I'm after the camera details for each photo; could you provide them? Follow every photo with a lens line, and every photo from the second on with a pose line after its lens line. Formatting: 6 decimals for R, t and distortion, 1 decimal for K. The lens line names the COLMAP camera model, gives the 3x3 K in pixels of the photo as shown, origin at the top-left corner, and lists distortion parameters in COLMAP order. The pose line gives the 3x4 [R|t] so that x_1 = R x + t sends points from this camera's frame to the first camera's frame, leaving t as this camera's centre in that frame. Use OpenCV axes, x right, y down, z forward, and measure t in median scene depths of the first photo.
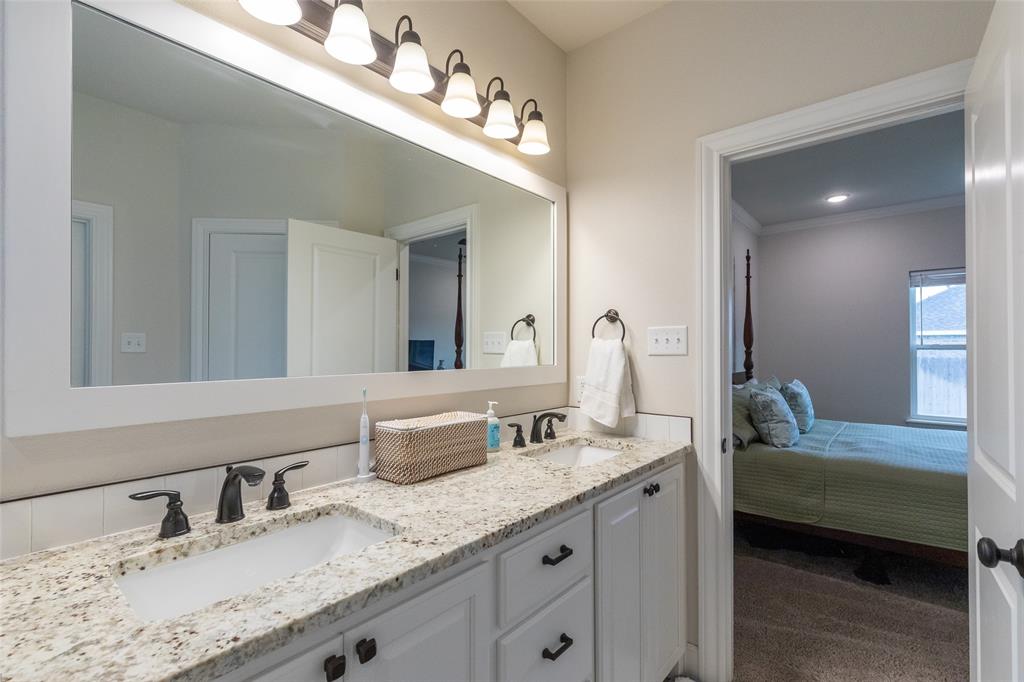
lens RADIAL K [[455.7, 0, 509.2], [0, 455.7, 346.0], [0, 0, 1]] dist [0.007434, -0.000195]
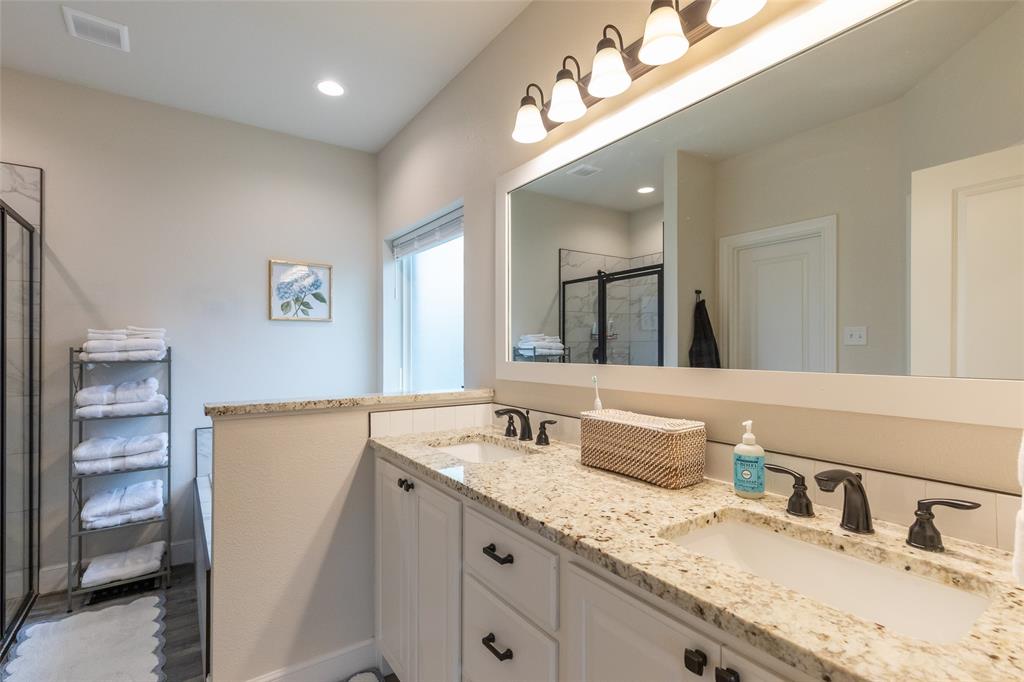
lens RADIAL K [[485.0, 0, 515.0], [0, 485.0, 345.2], [0, 0, 1]] dist [0.002235, -0.000326]
pose [[-0.252563, 0.000029, -0.967580, 0.912642], [0.014239, 0.999892, -0.003687, 0.014968], [0.967476, -0.014708, -0.252536, 1.083344]]
